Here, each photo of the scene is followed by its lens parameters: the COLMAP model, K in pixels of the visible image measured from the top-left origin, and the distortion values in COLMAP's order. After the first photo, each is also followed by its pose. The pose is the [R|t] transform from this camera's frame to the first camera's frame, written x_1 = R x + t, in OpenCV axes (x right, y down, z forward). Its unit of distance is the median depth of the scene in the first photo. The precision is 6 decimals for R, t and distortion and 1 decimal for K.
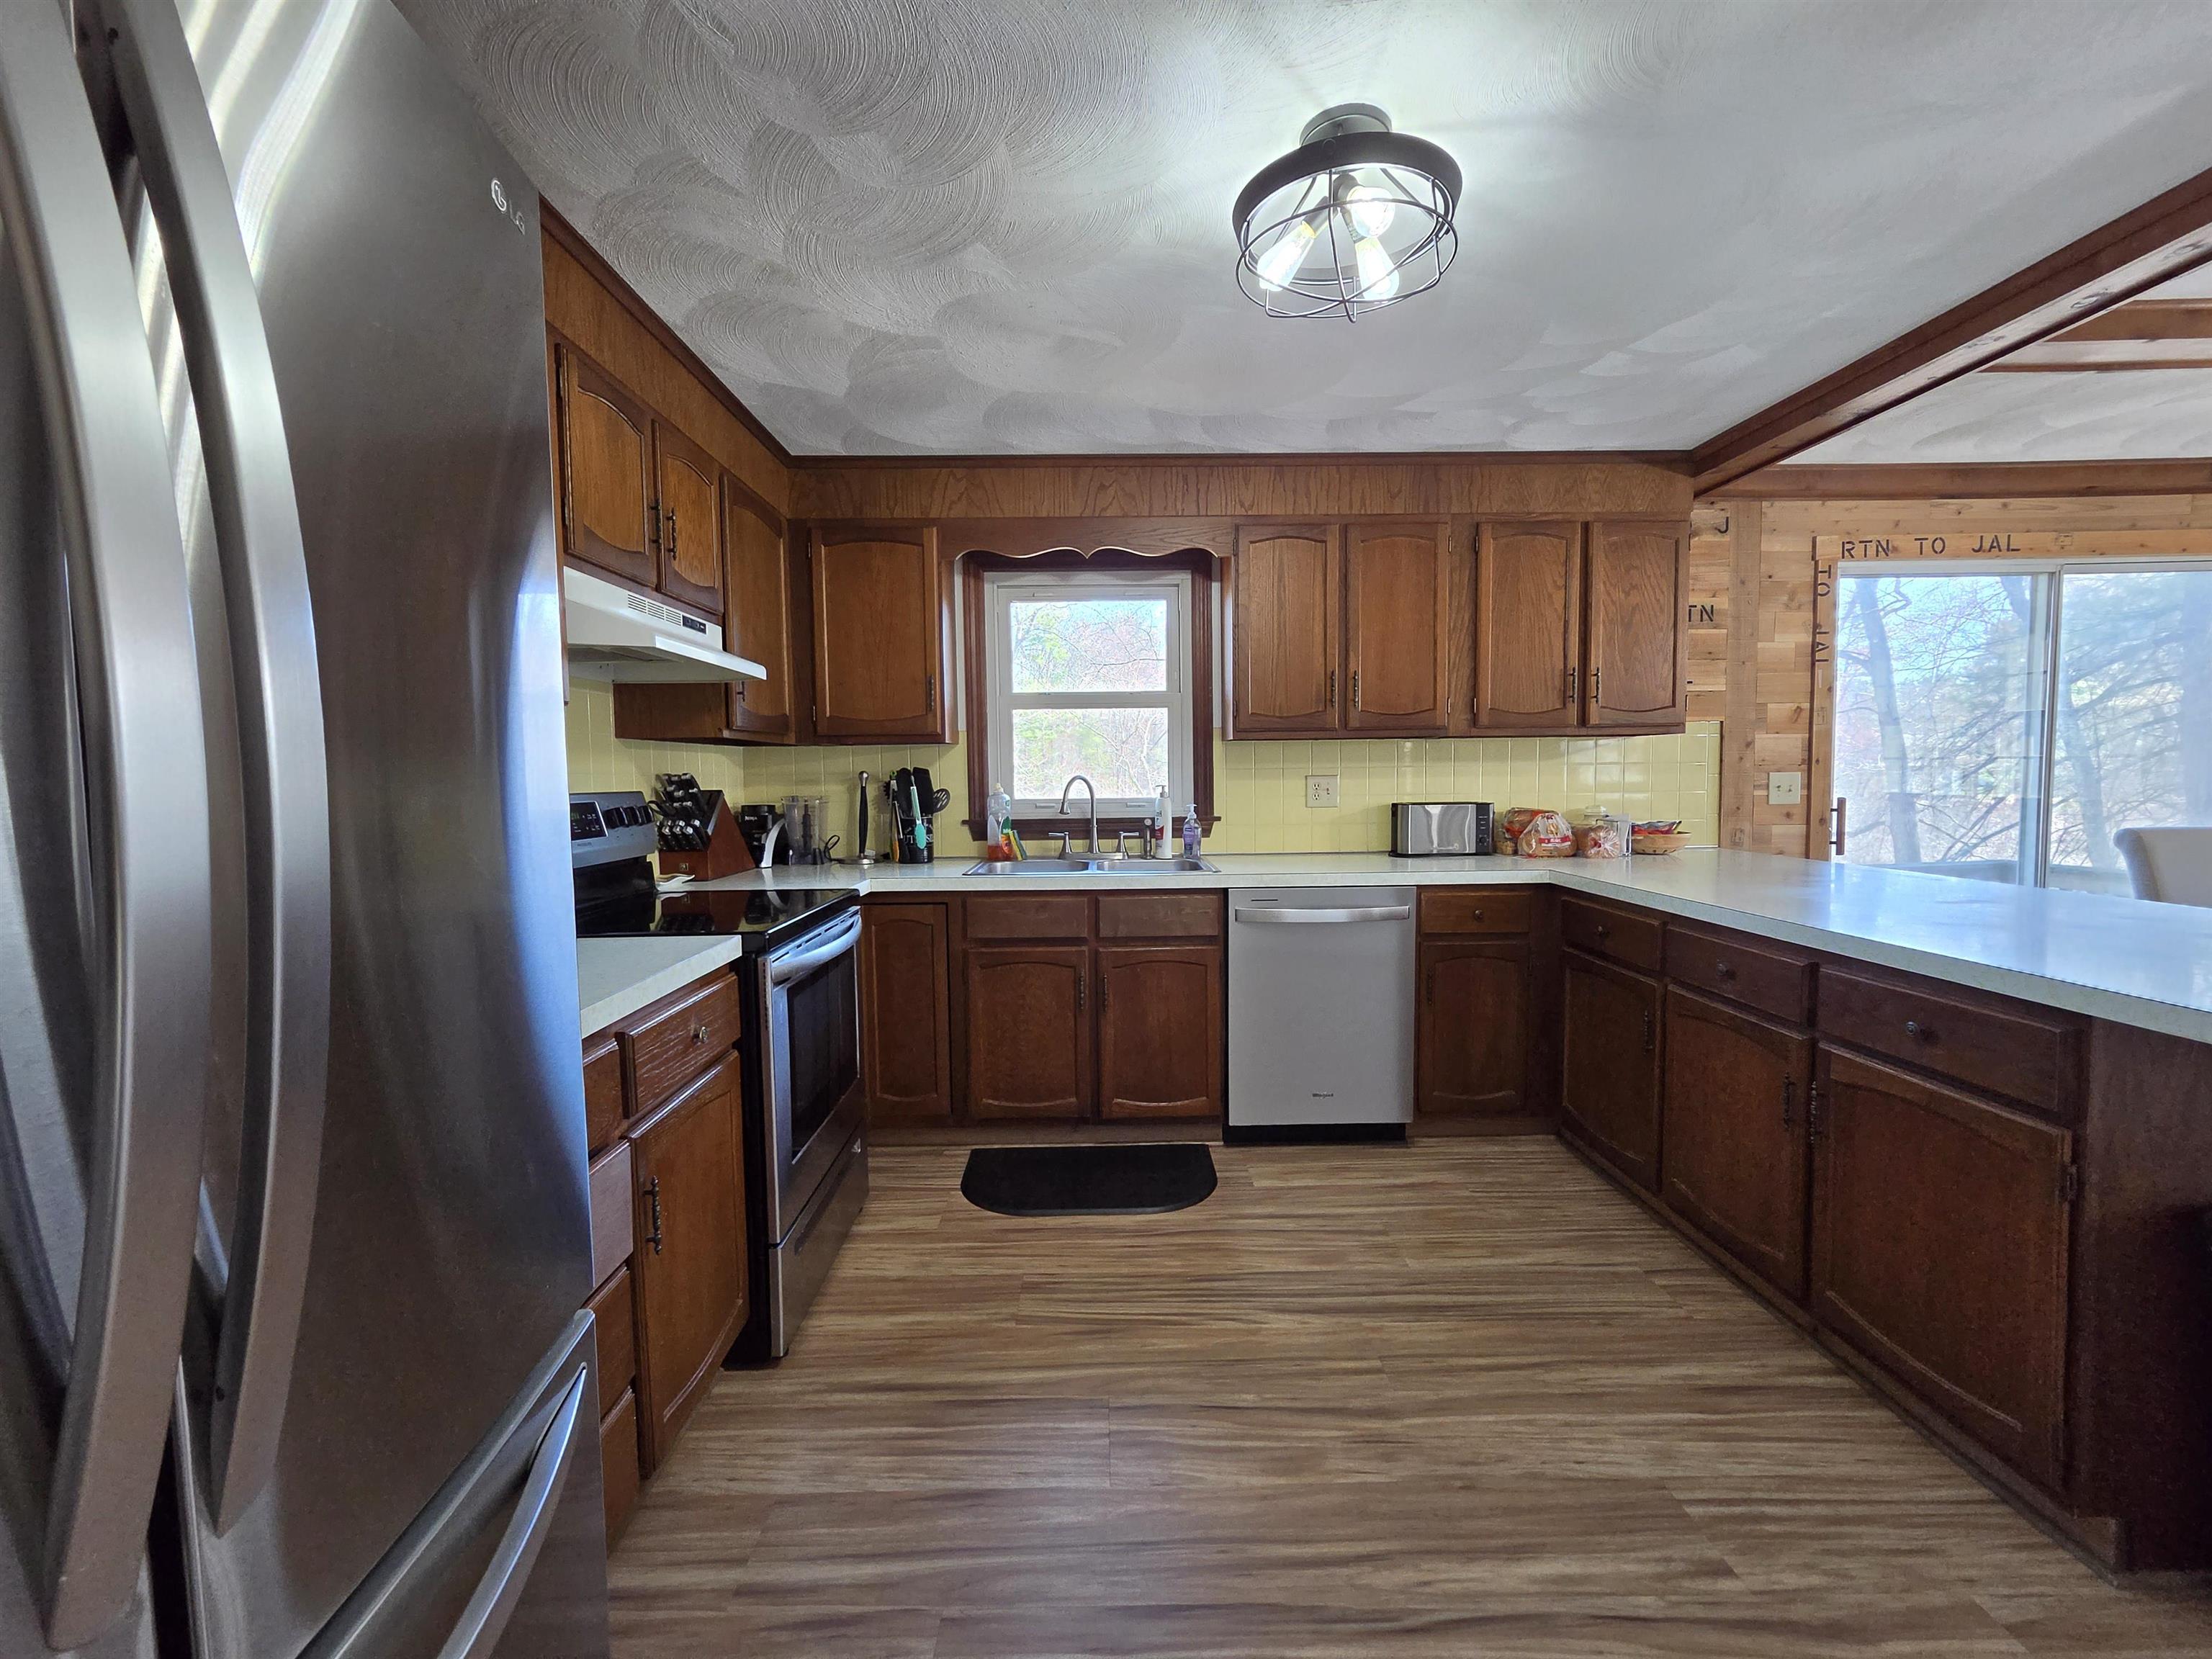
lens RADIAL K [[897.5, 0, 1112.0], [0, 897.5, 820.1], [0, 0, 1]] dist [-0.002199, 0.002938]
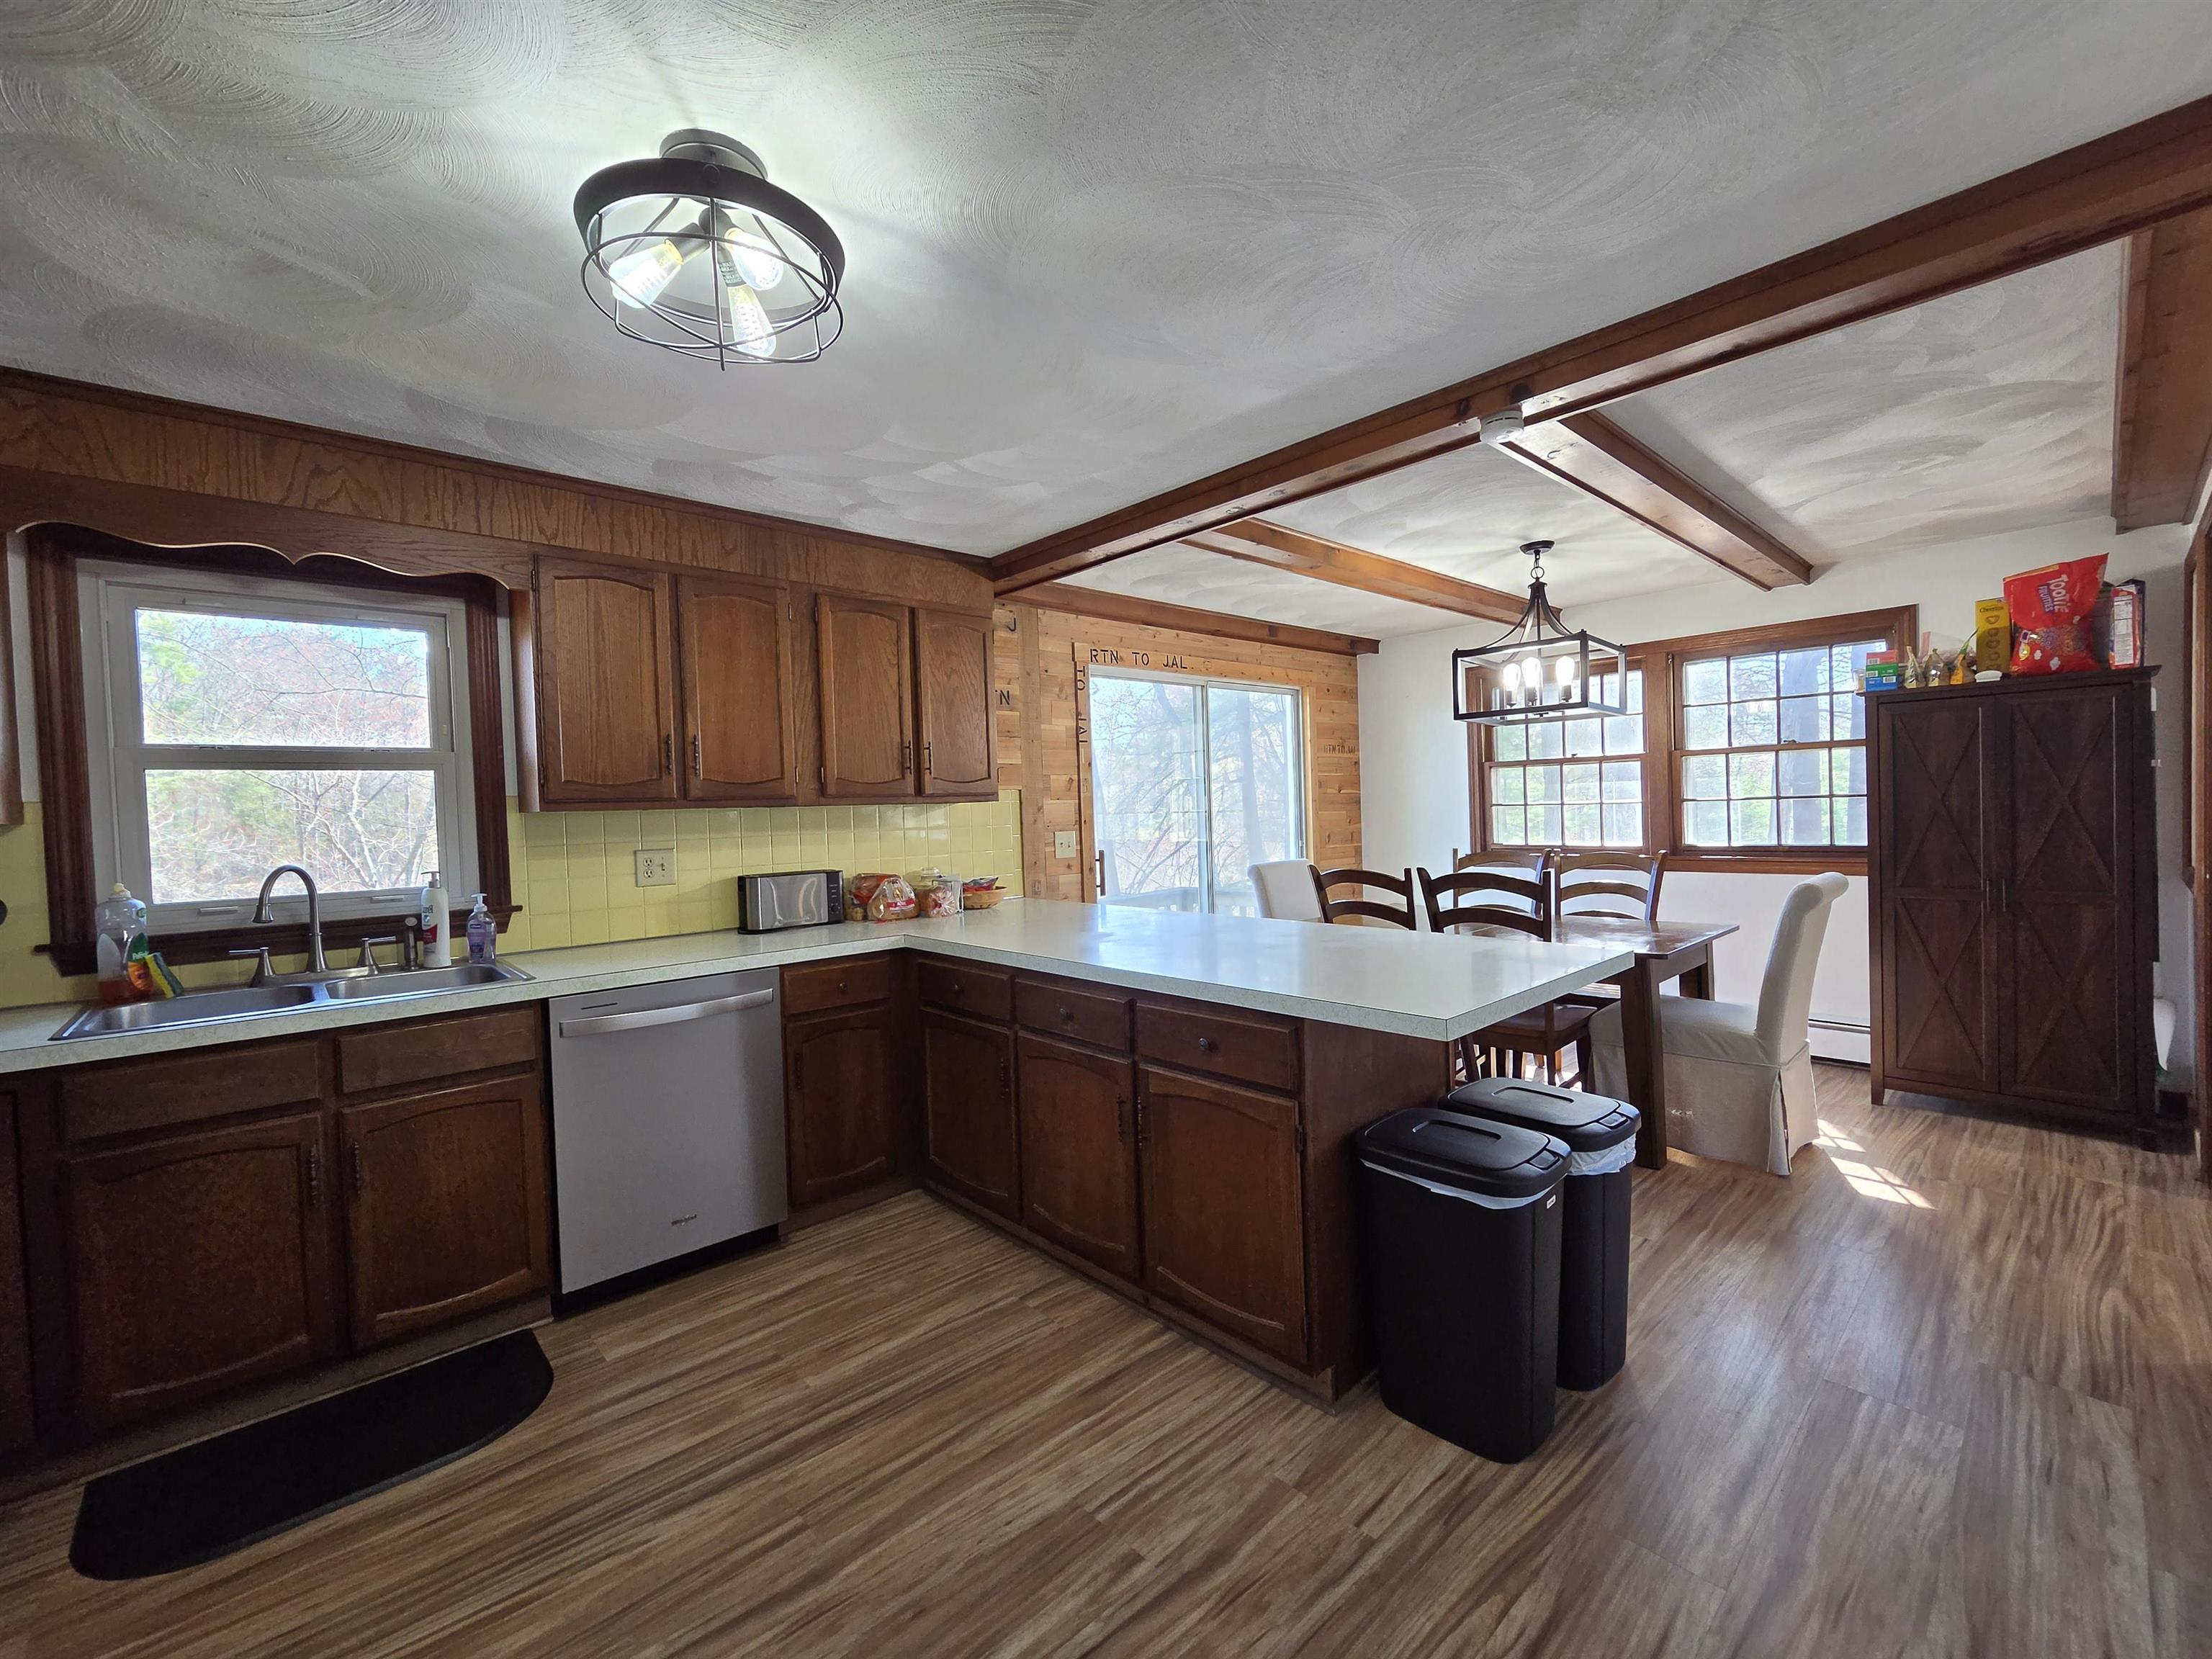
lens RADIAL K [[908.9, 0, 1106.0], [0, 908.9, 829.5], [0, 0, 1]] dist [-0.001454, -0.001002]
pose [[0.748508, -0.028368, 0.662518, -0.031238], [0.061950, 0.997707, -0.027270, -0.021750], [-0.660225, 0.061455, 0.748549, 0.044146]]
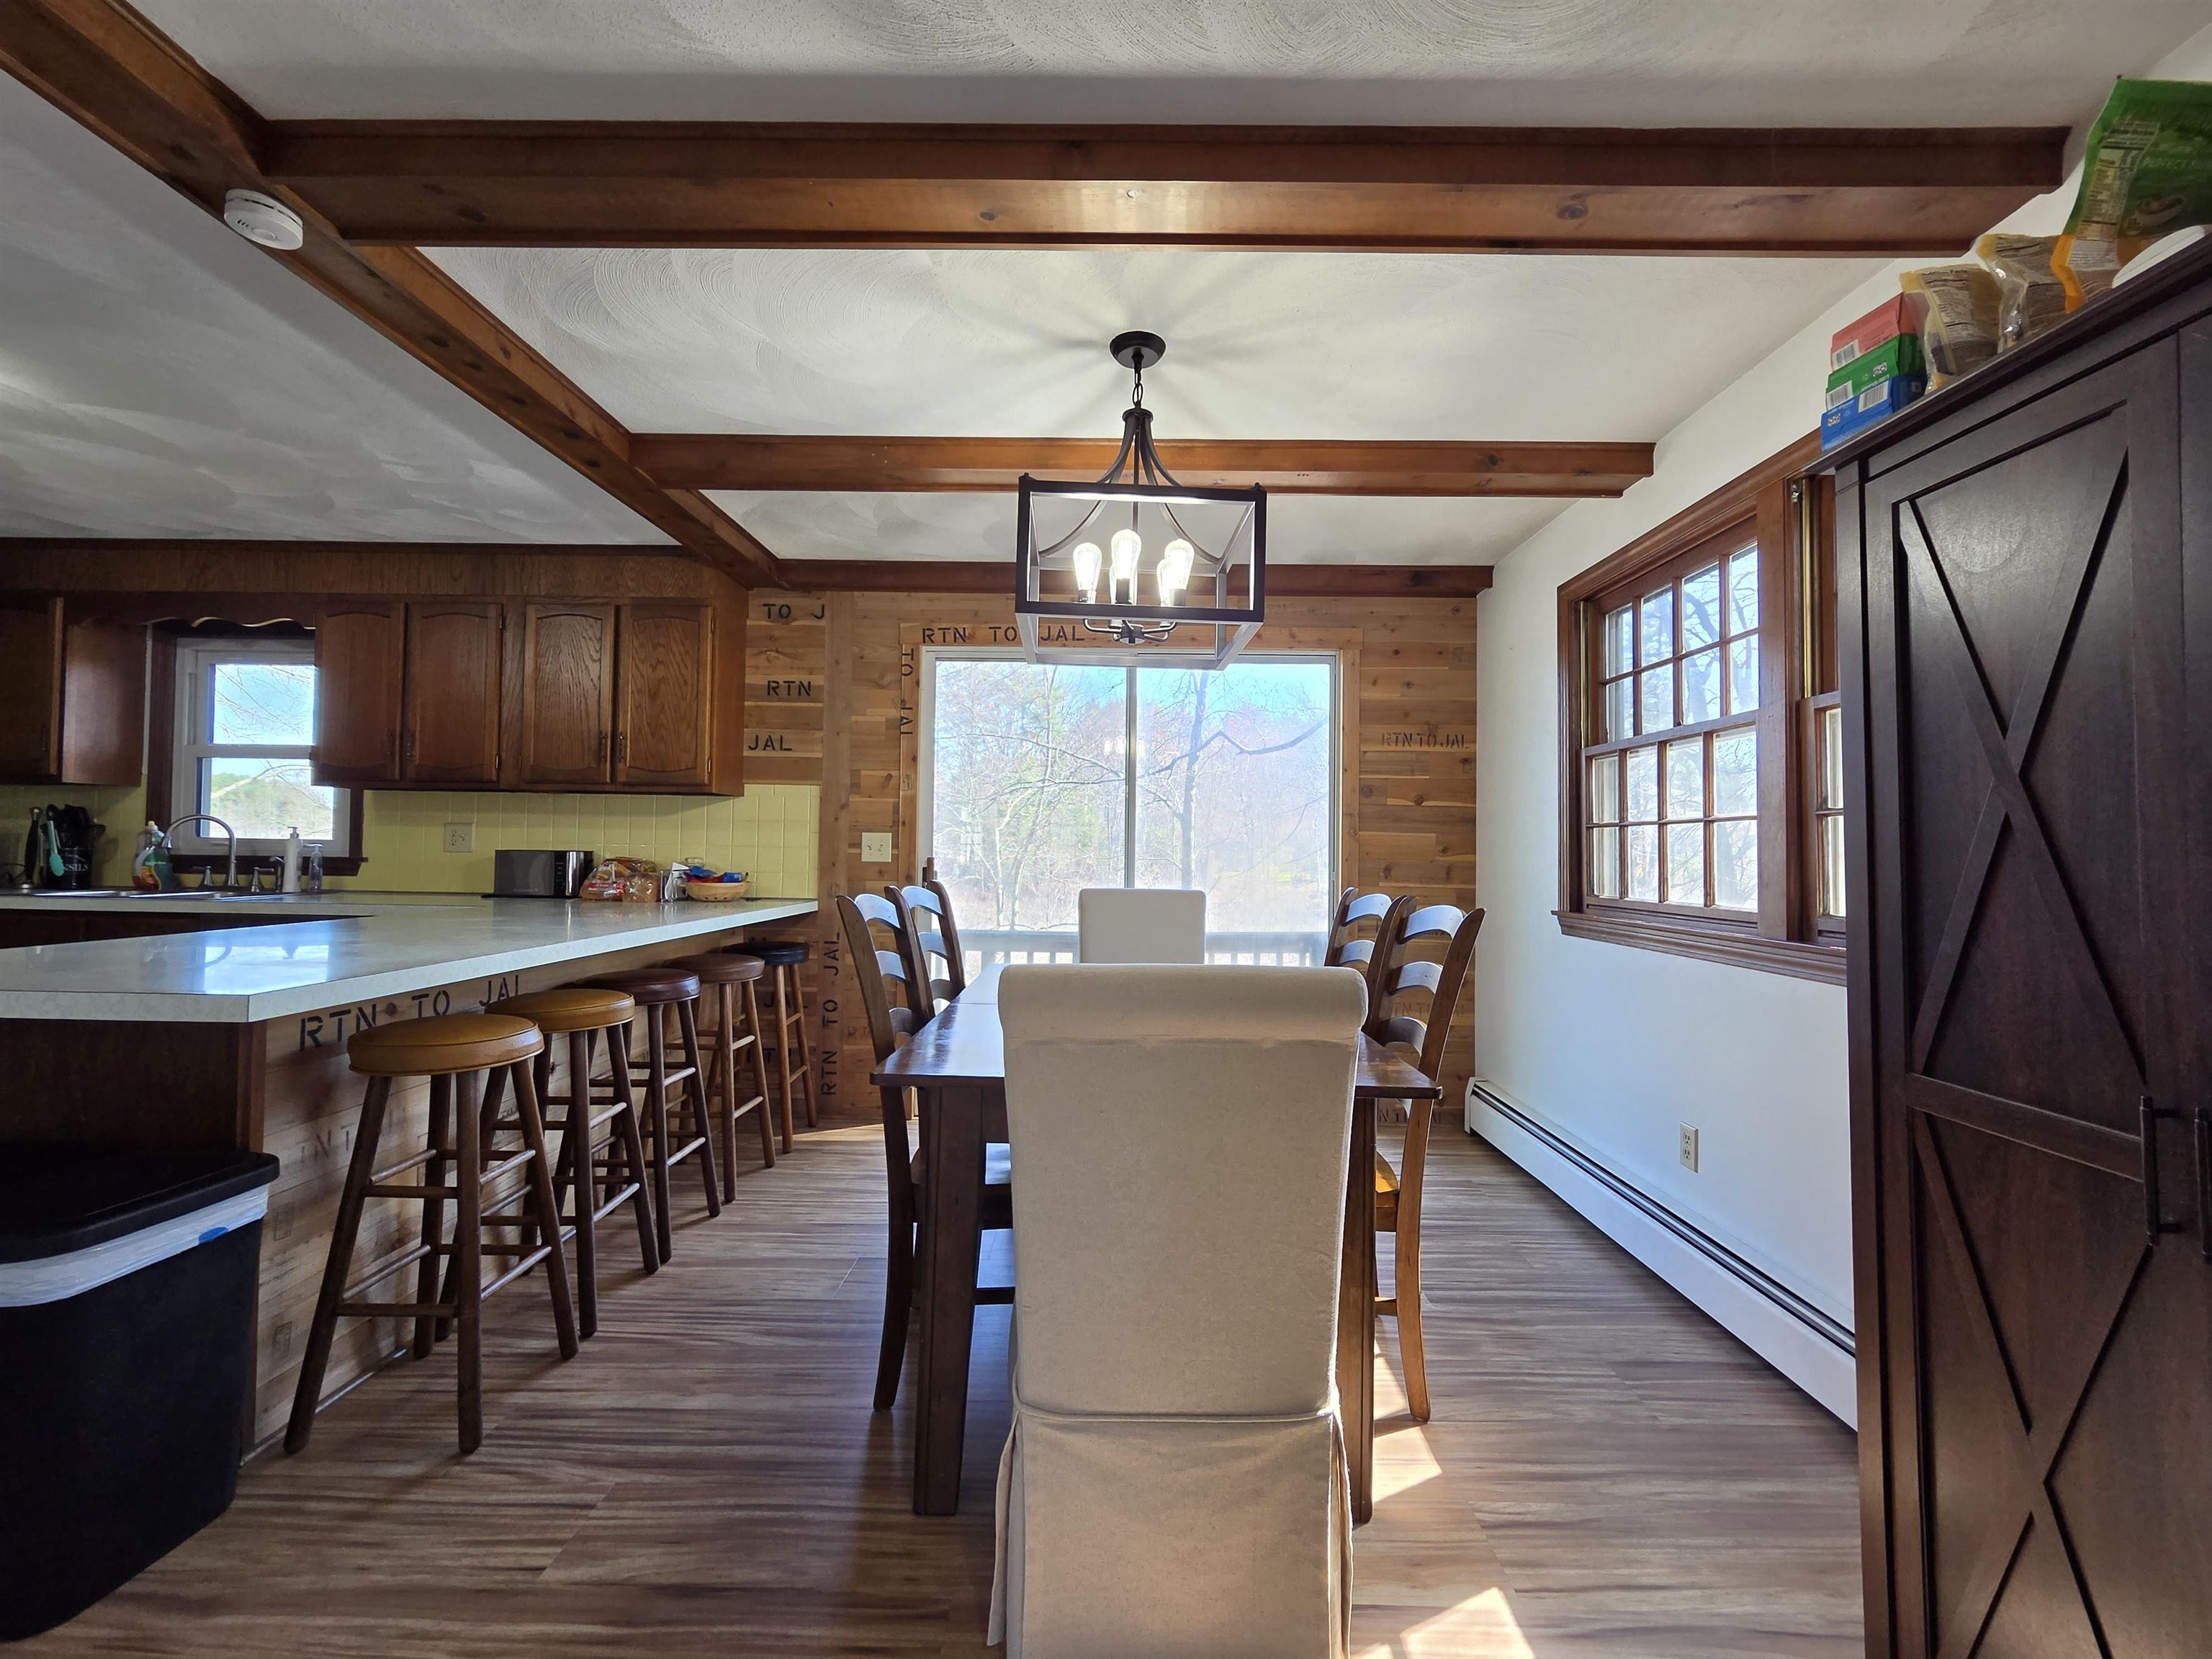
lens RADIAL K [[902.5, 0, 1112.2], [0, 902.5, 830.6], [0, 0, 1]] dist [0.000085, 0.000263]
pose [[0.999329, 0.027199, -0.024531, 1.242516], [-0.029038, 0.996532, -0.077984, 0.025111], [0.022325, 0.078644, 0.996653, -0.111038]]
